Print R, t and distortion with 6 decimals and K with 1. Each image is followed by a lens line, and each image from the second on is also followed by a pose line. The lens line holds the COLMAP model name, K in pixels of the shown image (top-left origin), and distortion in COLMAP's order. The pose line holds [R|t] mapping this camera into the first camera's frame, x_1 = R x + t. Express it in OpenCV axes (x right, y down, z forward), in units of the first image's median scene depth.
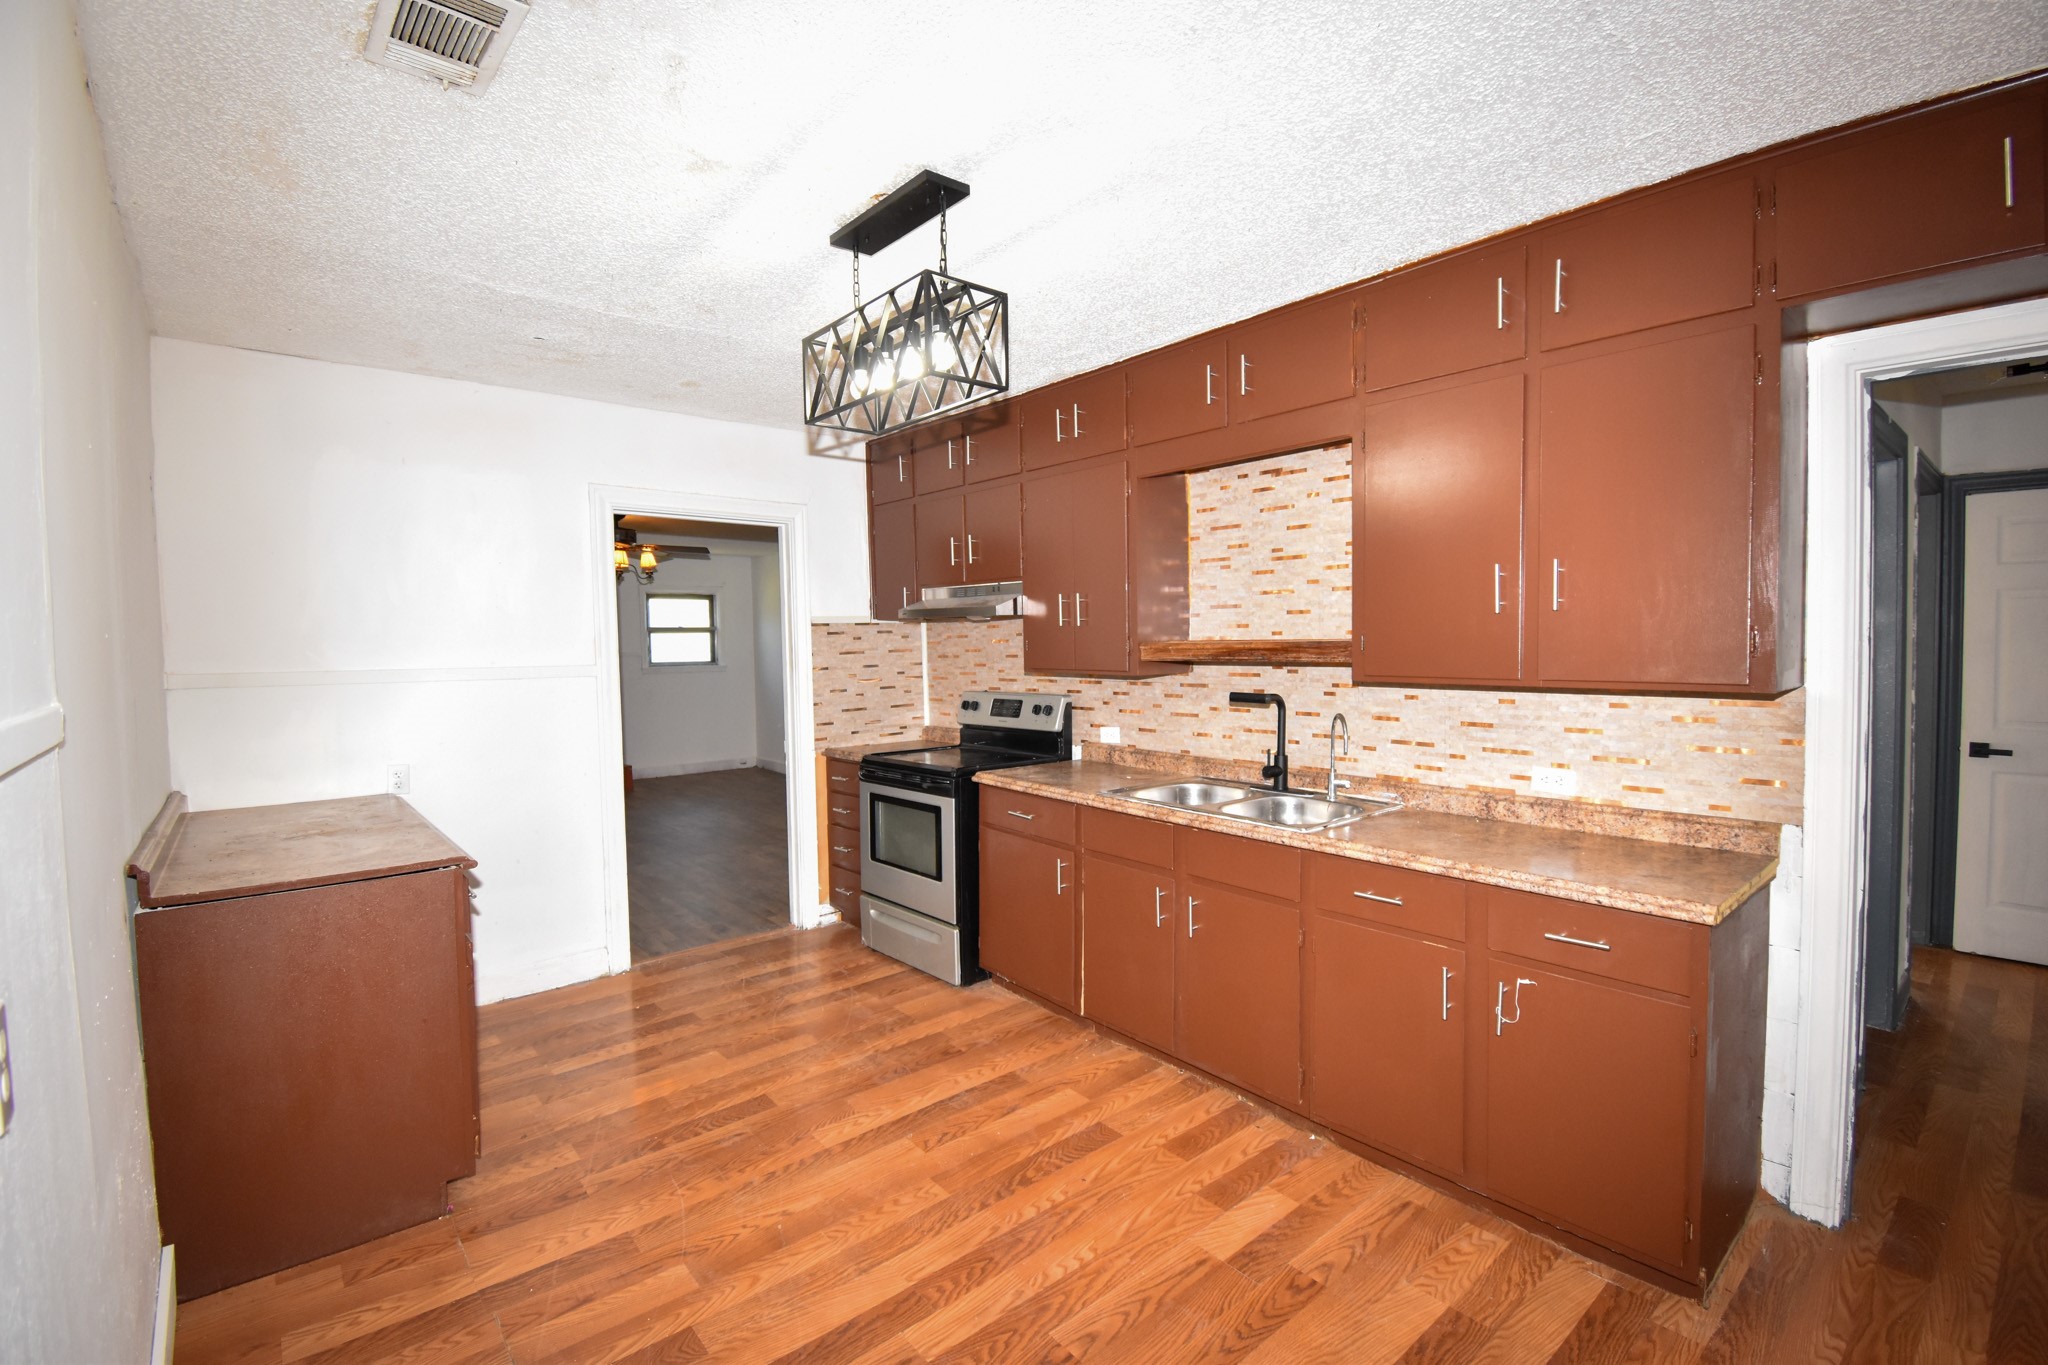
lens RADIAL K [[907.3, 0, 1036.0], [0, 907.3, 679.6], [0, 0, 1]] dist [-0.002492, -0.000480]
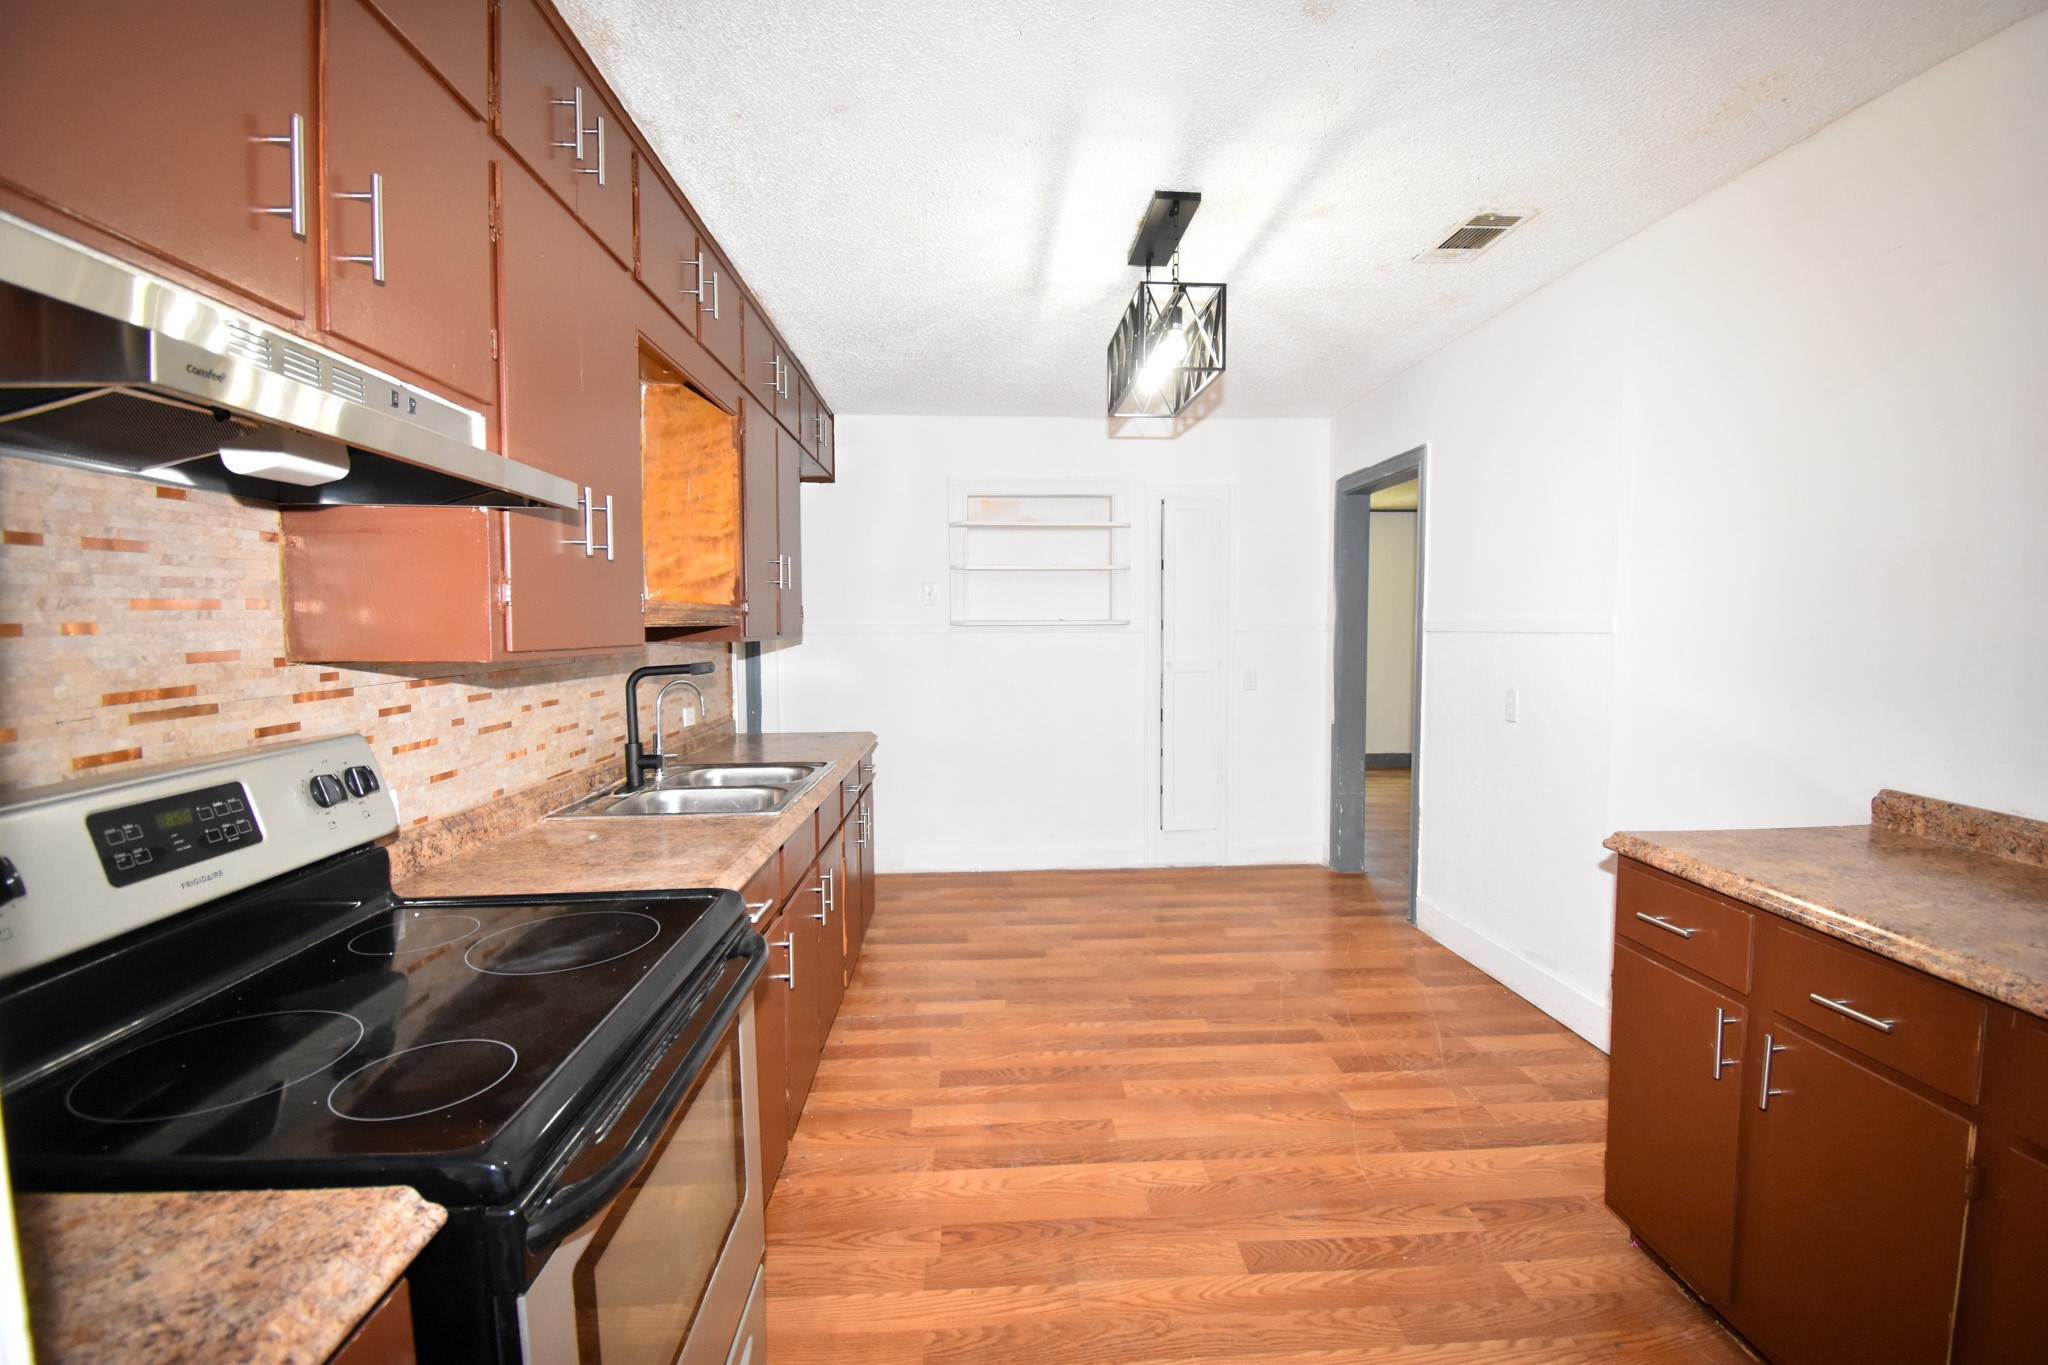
lens RADIAL K [[907.3, 0, 1038.6], [0, 907.3, 675.3], [0, 0, 1]] dist [-0.002492, -0.000480]
pose [[-0.795917, -0.017224, 0.605161, -0.639932], [0.045490, 0.995068, 0.088151, -0.040667], [-0.603695, 0.097690, -0.791208, 1.771473]]
